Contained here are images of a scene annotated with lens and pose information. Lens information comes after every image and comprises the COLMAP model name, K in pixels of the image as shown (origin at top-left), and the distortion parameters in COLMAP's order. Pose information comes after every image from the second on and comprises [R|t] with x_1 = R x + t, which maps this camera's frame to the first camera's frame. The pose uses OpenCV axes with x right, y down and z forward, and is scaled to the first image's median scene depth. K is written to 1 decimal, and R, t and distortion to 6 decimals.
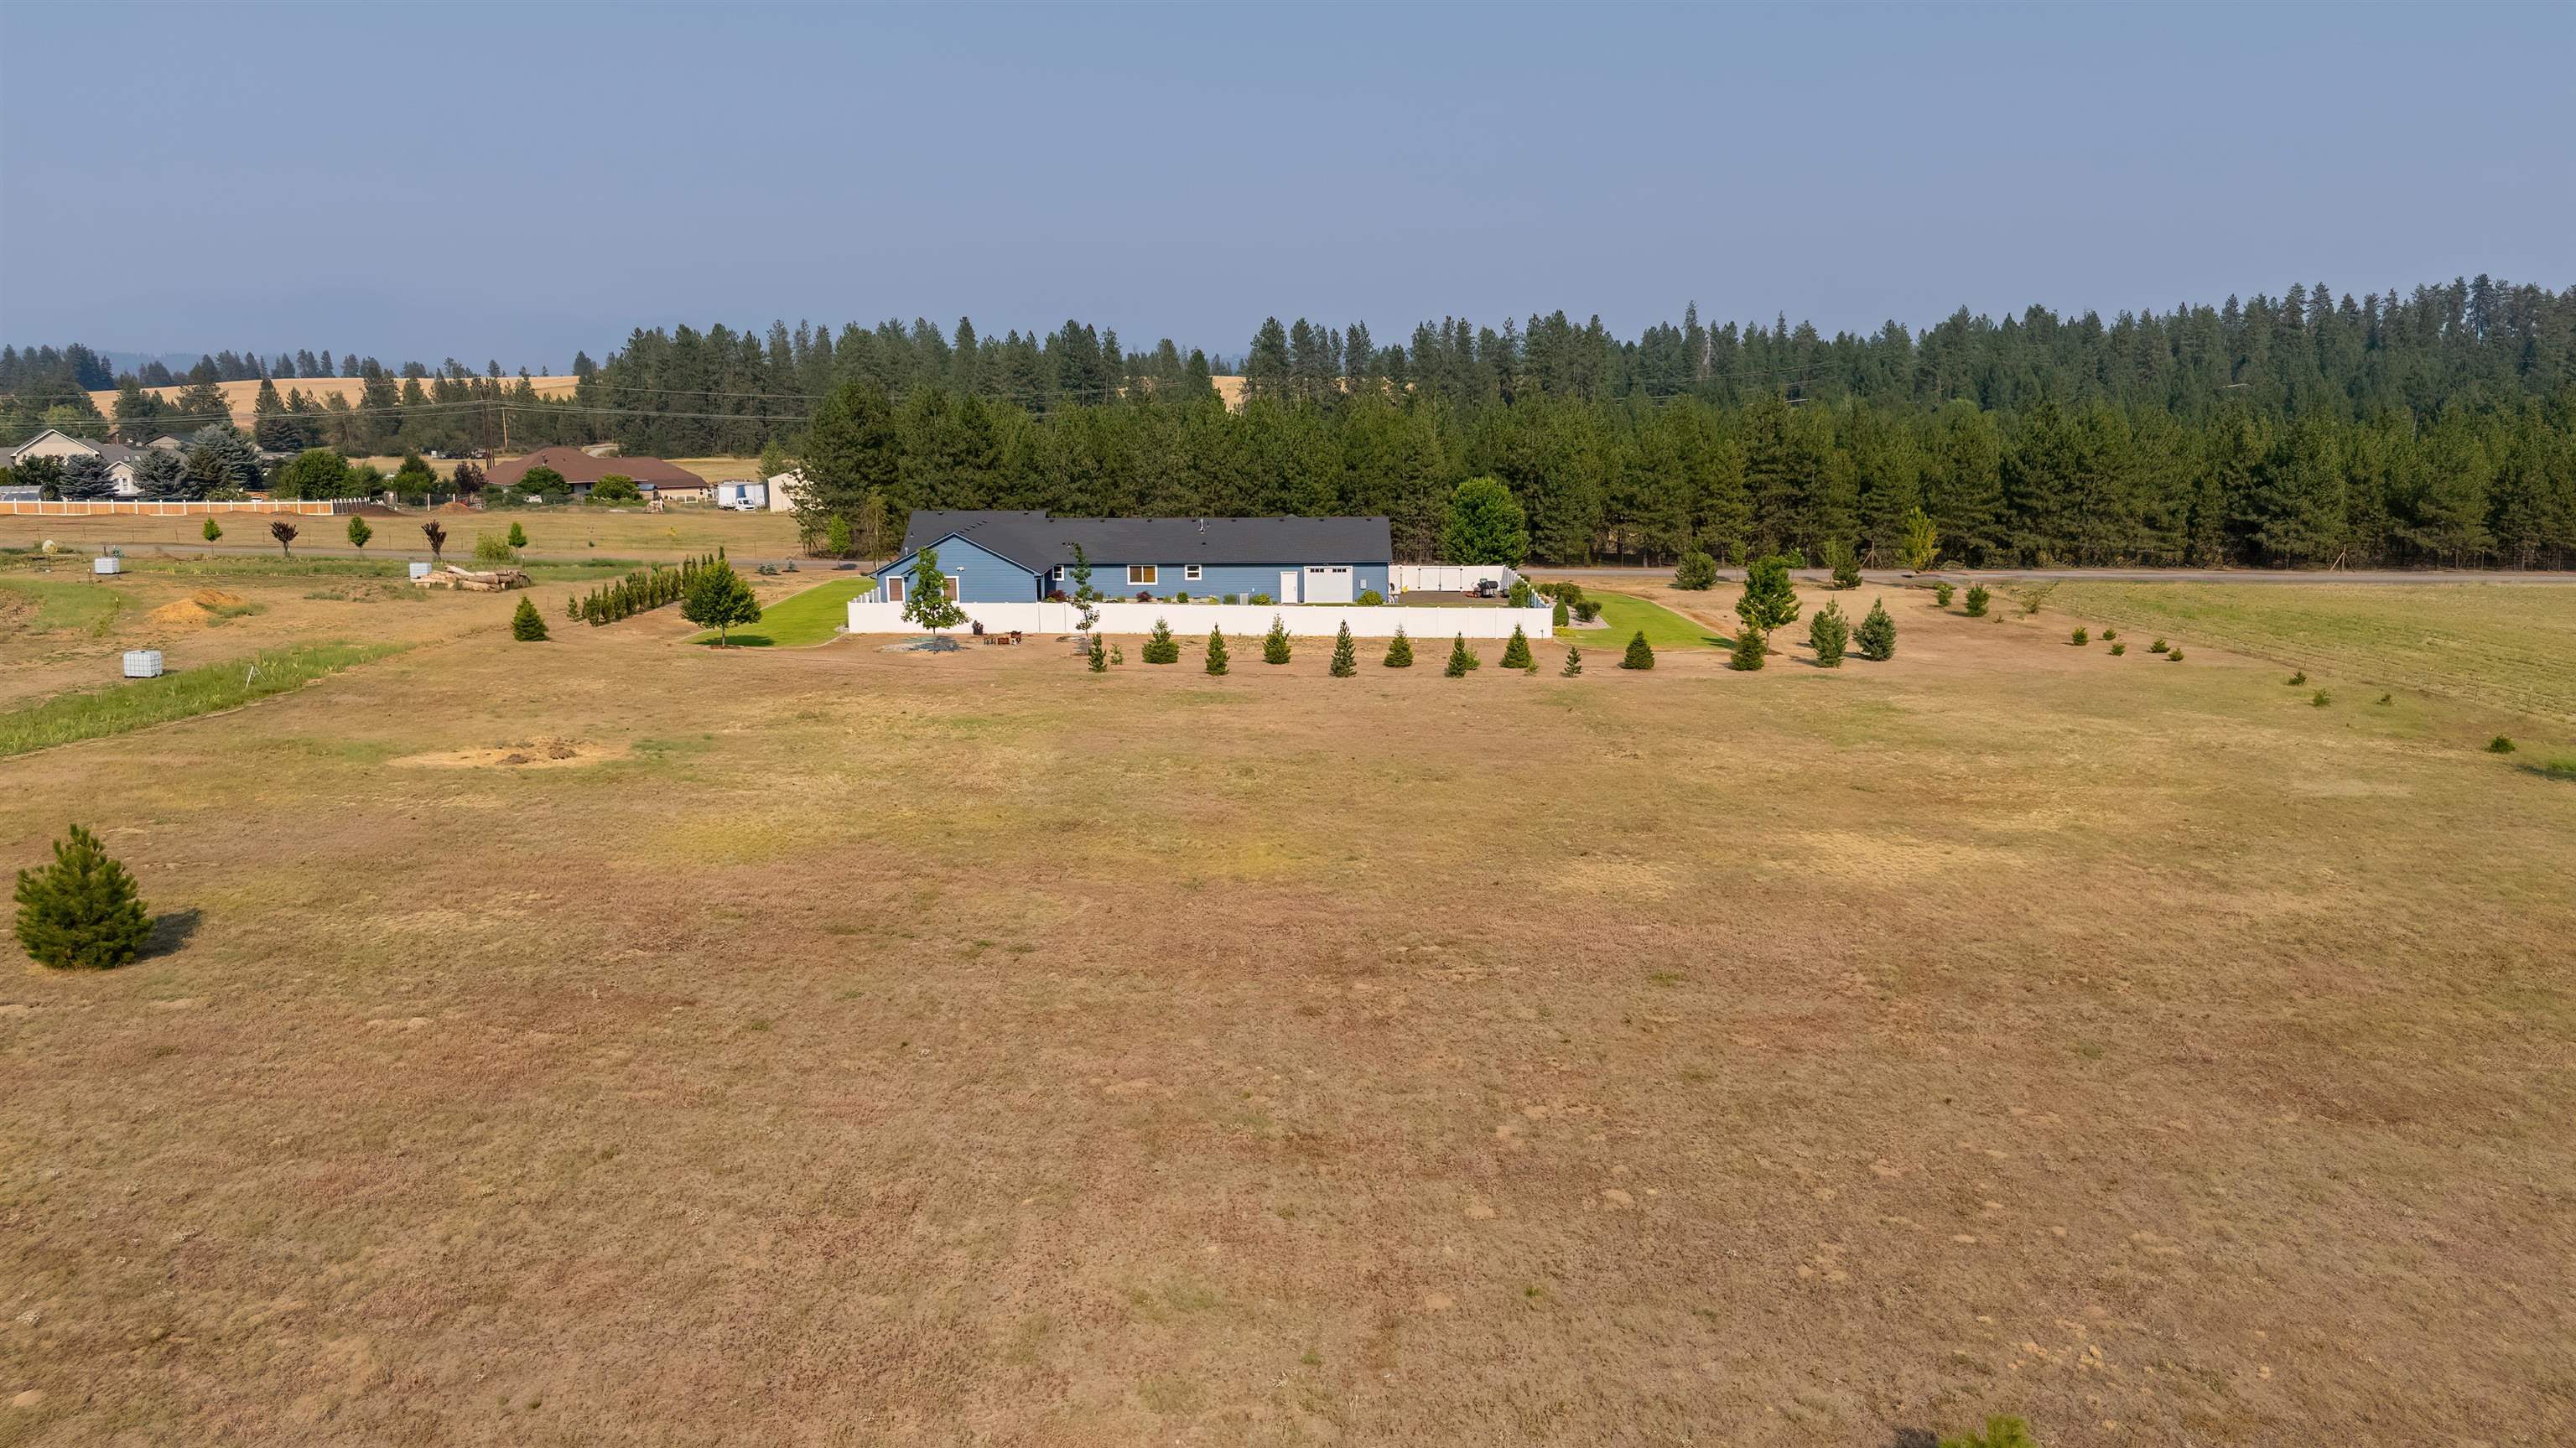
lens RADIAL K [[1906.4, 0, 1291.0], [0, 1906.4, 728.3], [0, 0, 1]] dist [0.068816, -0.065124]
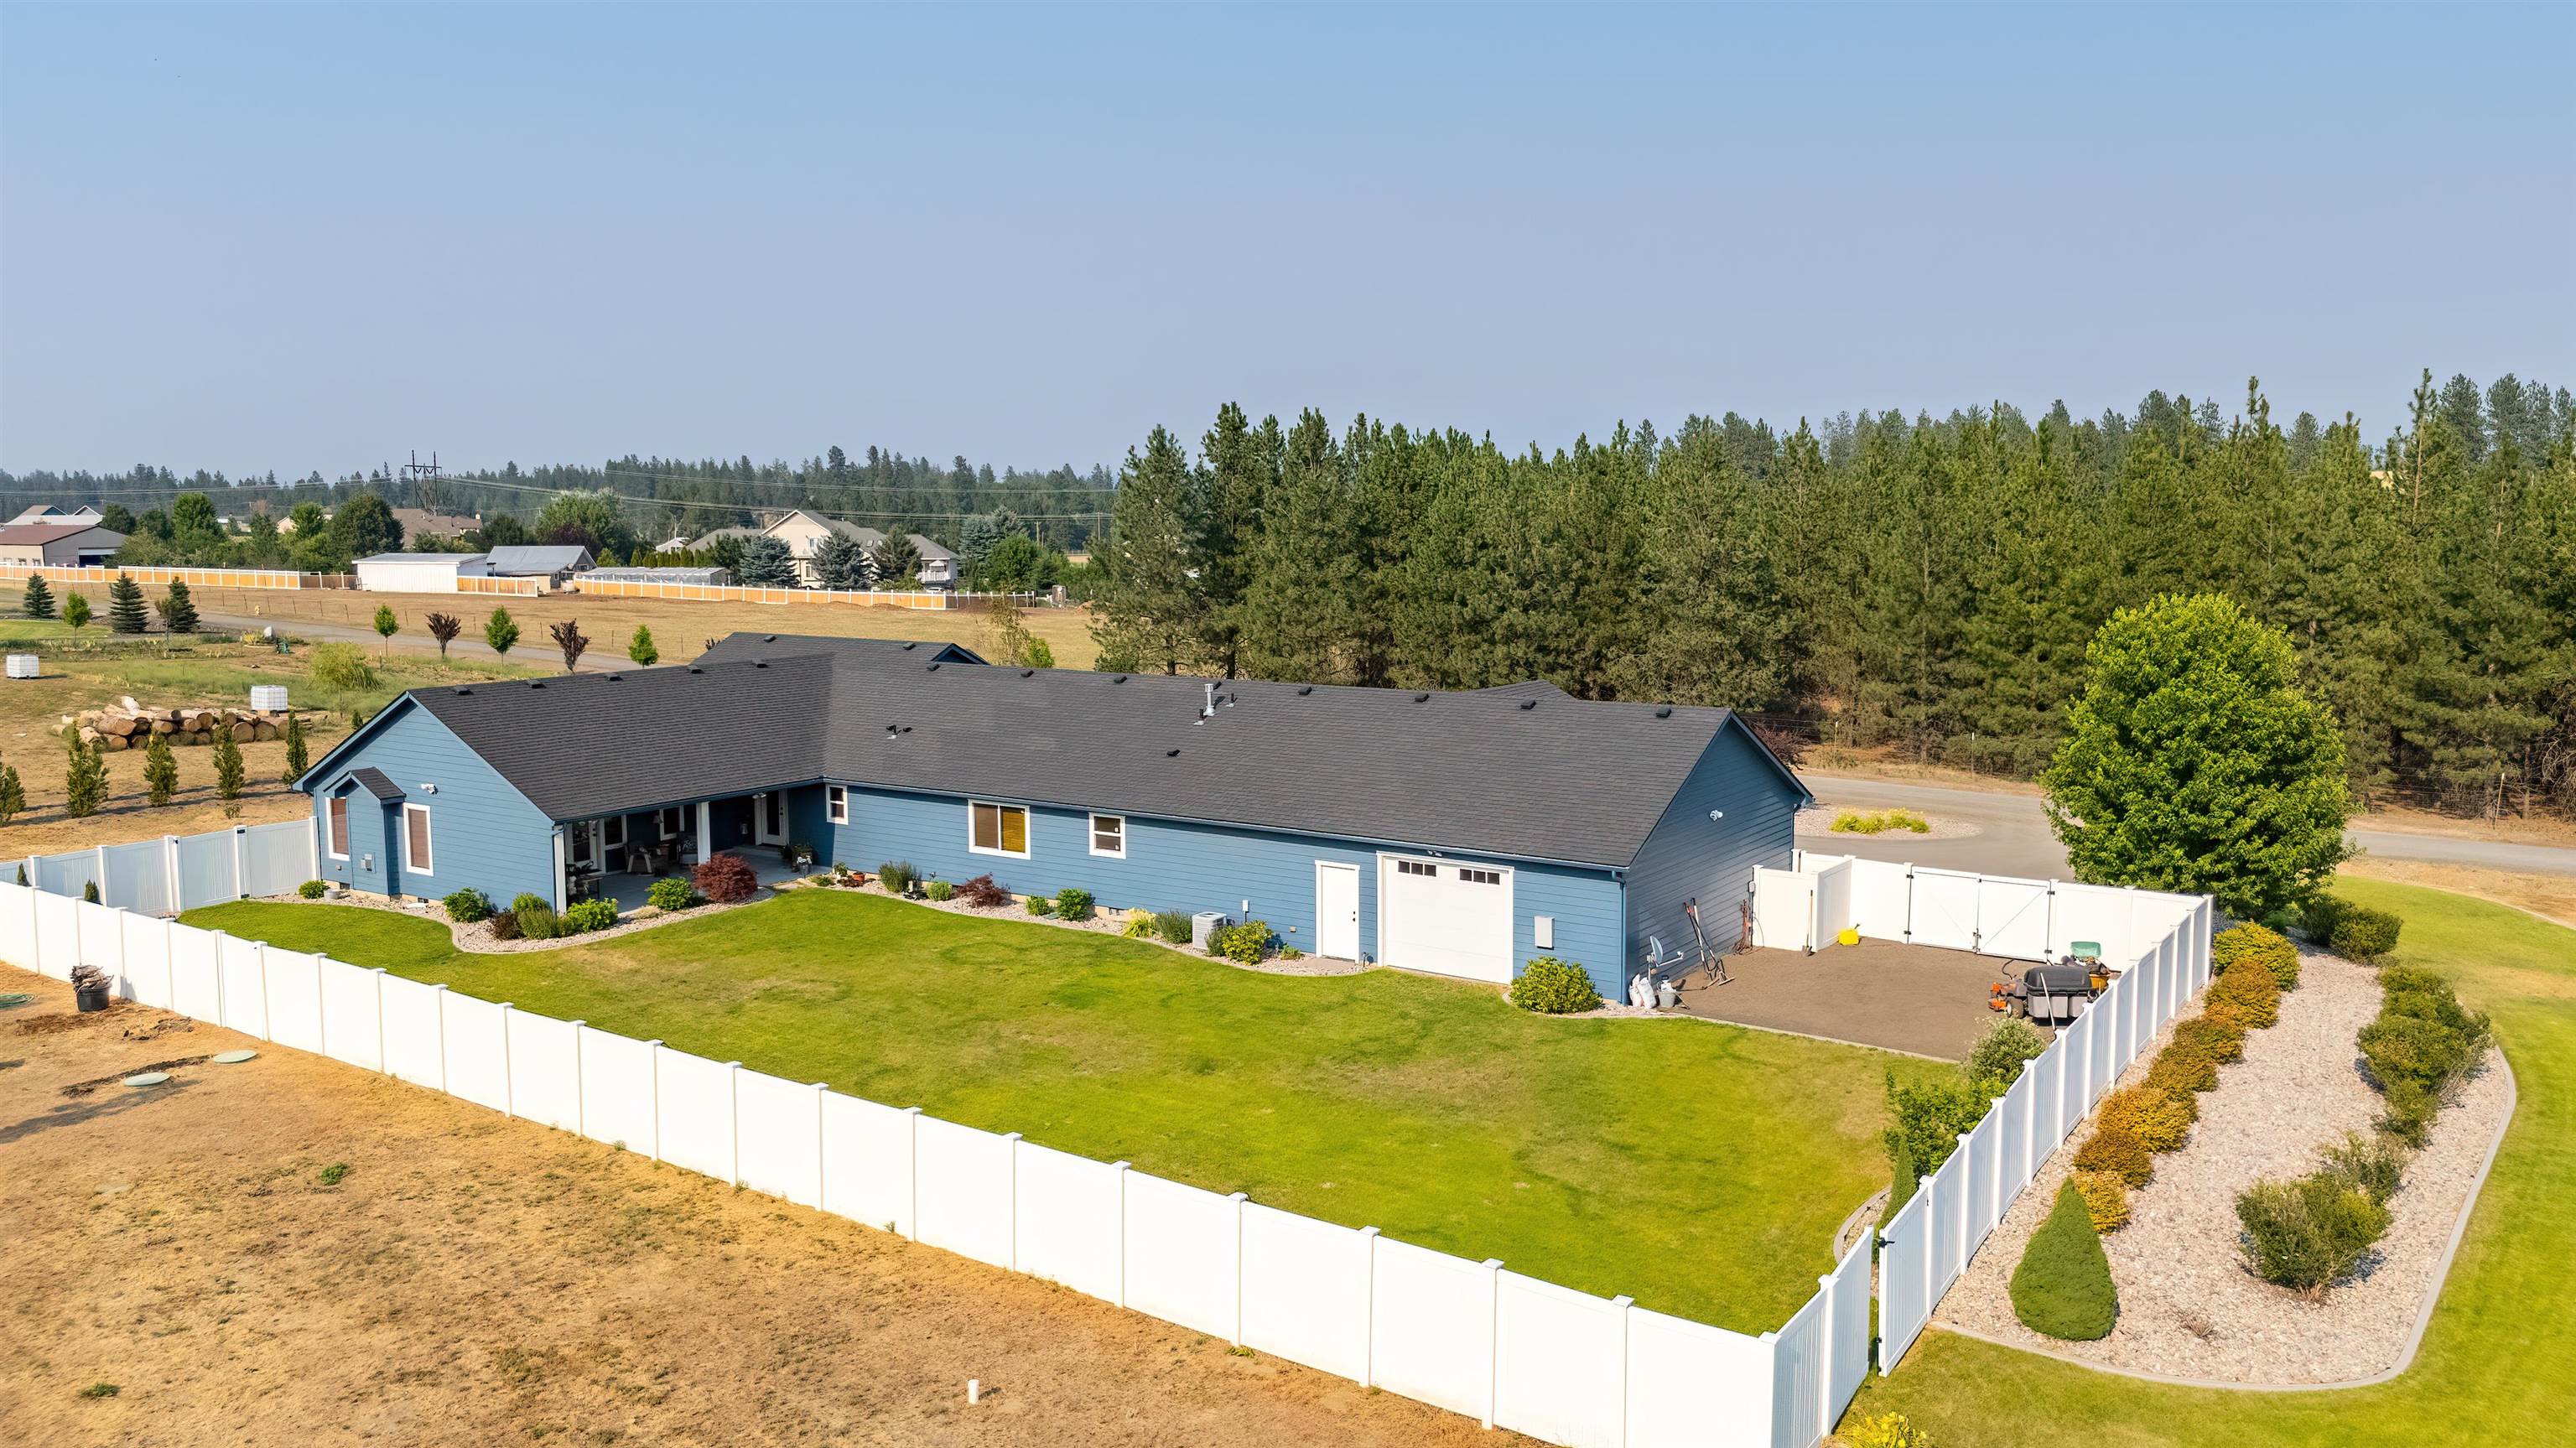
lens RADIAL K [[1906.4, 0, 1295.8], [0, 1906.4, 721.7], [0, 0, 1]] dist [0.068816, -0.065124]
pose [[0.826674, 0.066335, -0.558757, 0.084056], [-0.099995, 0.994539, -0.029871, -0.046993], [0.553724, 0.080566, 0.828794, 0.356830]]
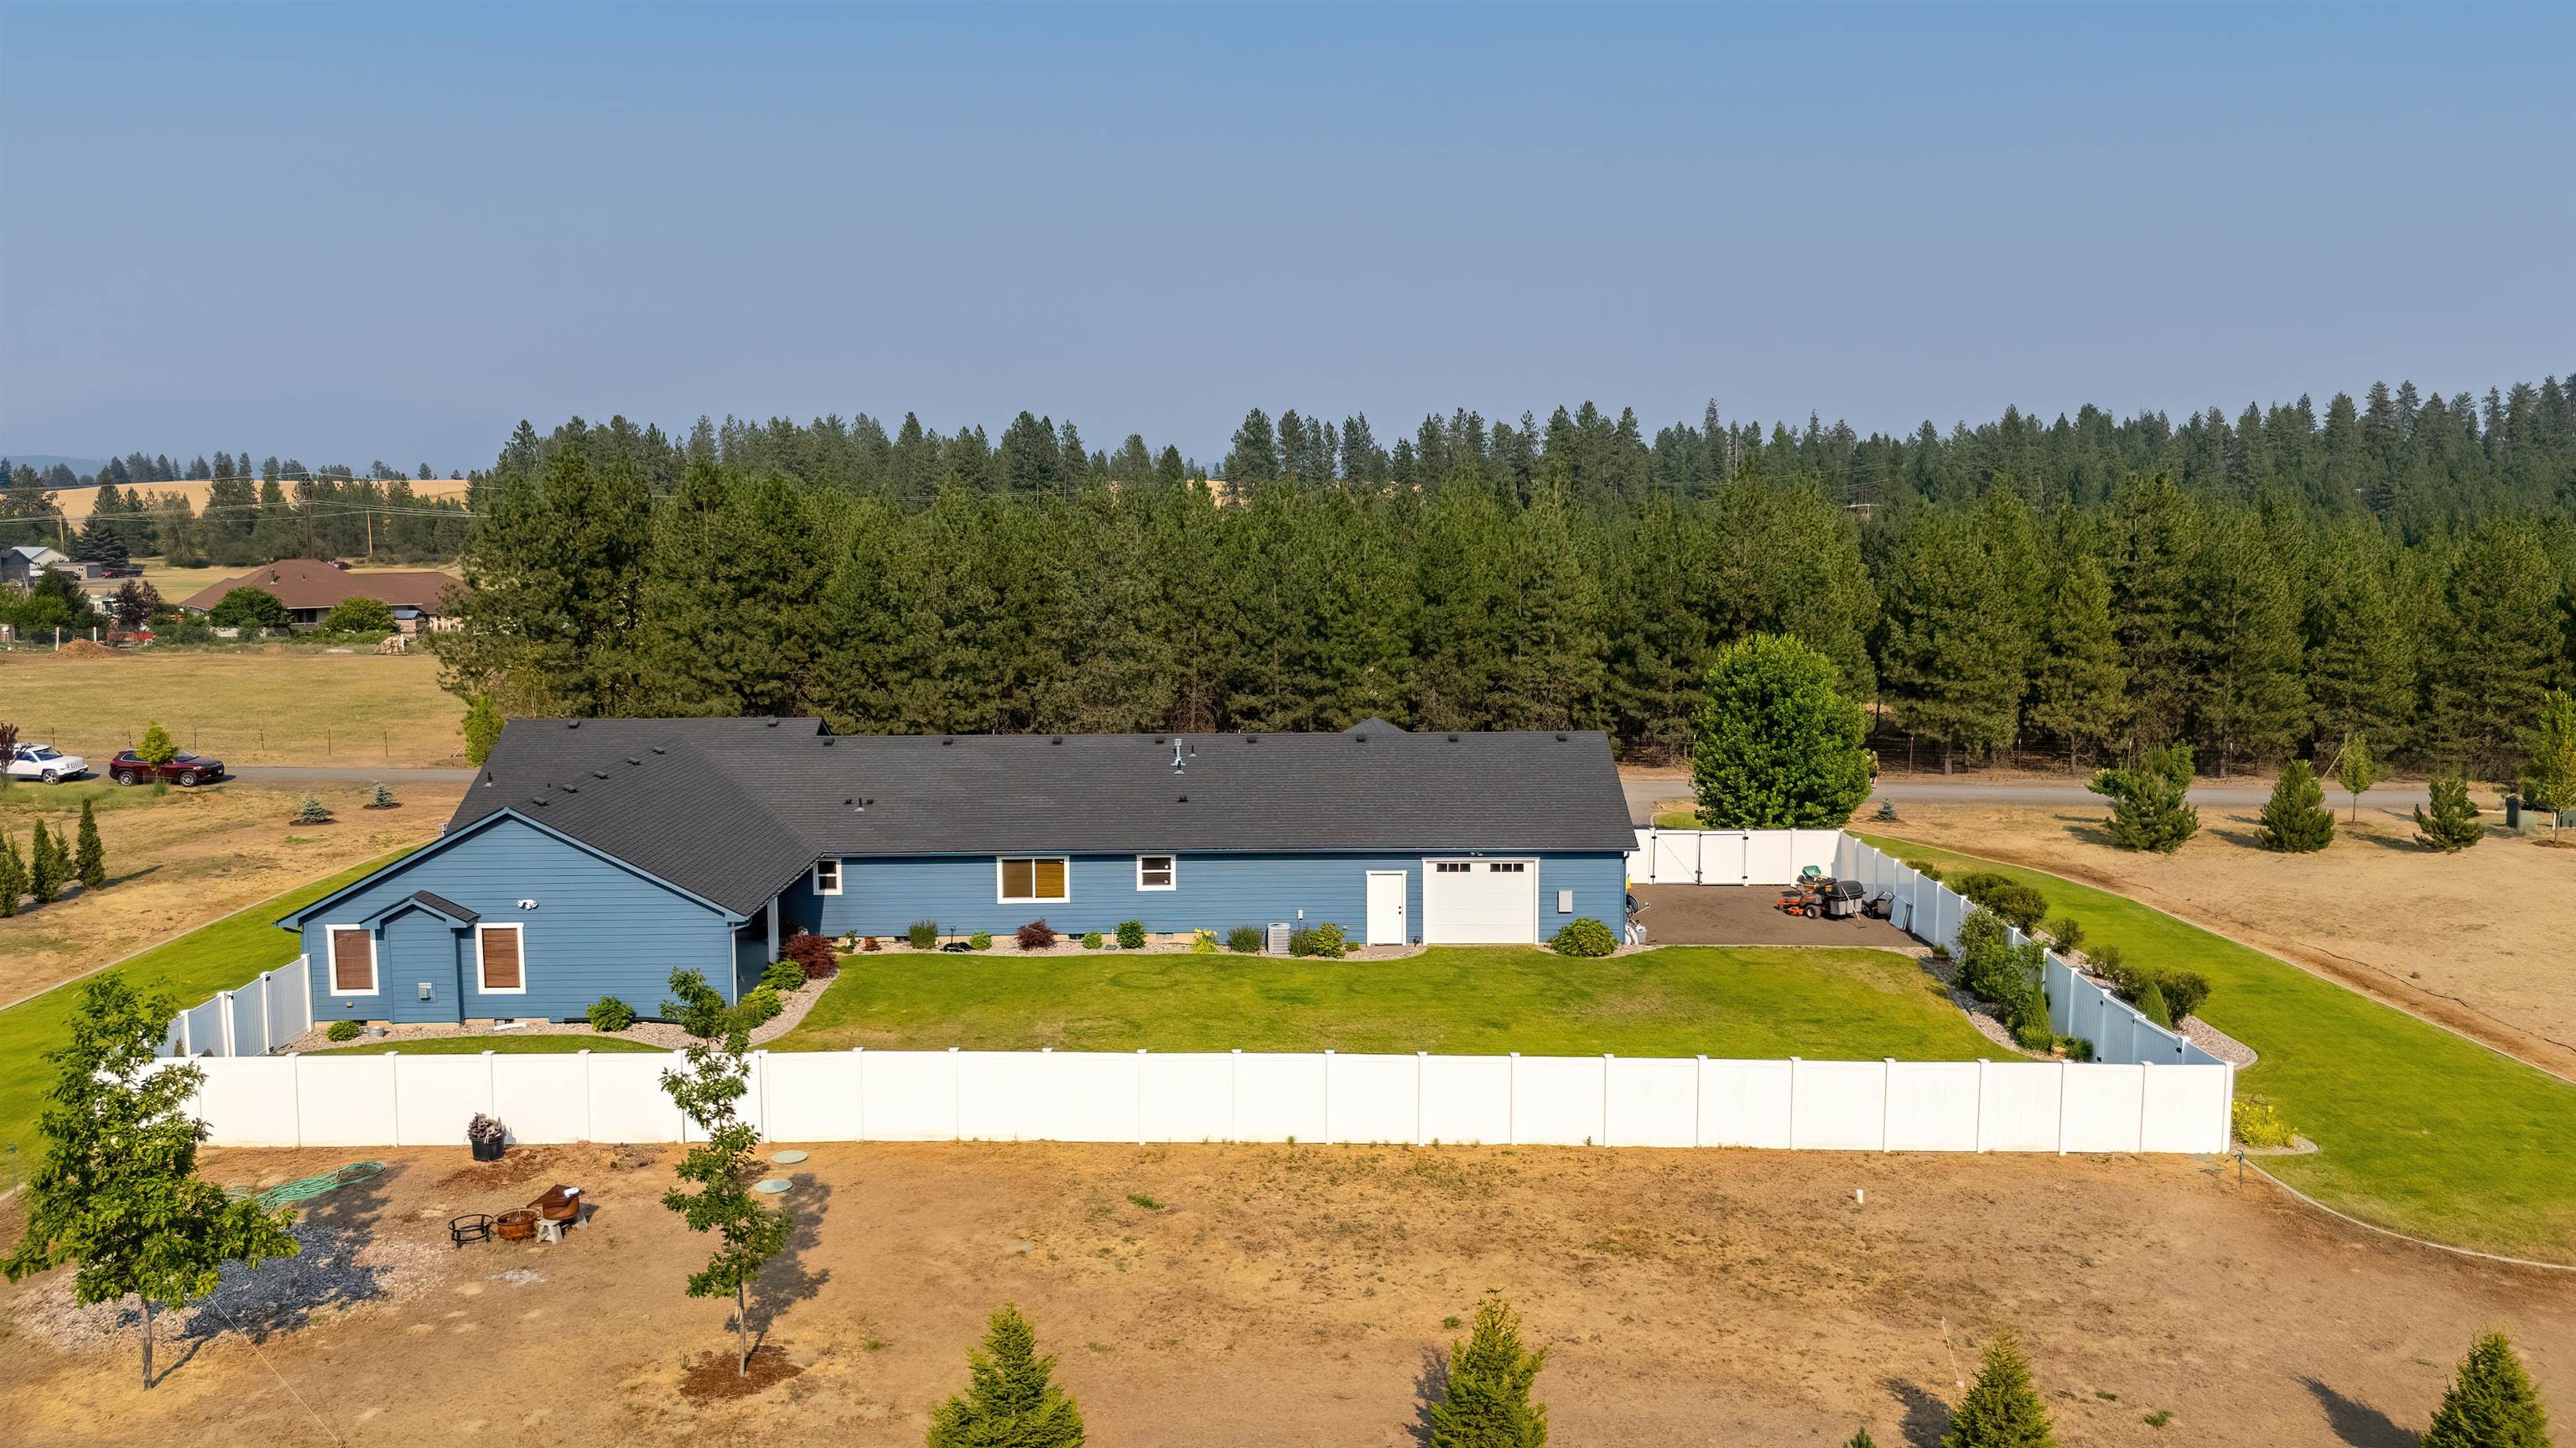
lens RADIAL K [[1906.4, 0, 1297.6], [0, 1906.4, 712.7], [0, 0, 1]] dist [0.068816, -0.065124]
pose [[0.999833, 0.000512, 0.018282, -0.013847], [0.000649, 0.997984, -0.063455, -0.044383], [-0.018277, 0.063457, 0.997817, 0.285319]]
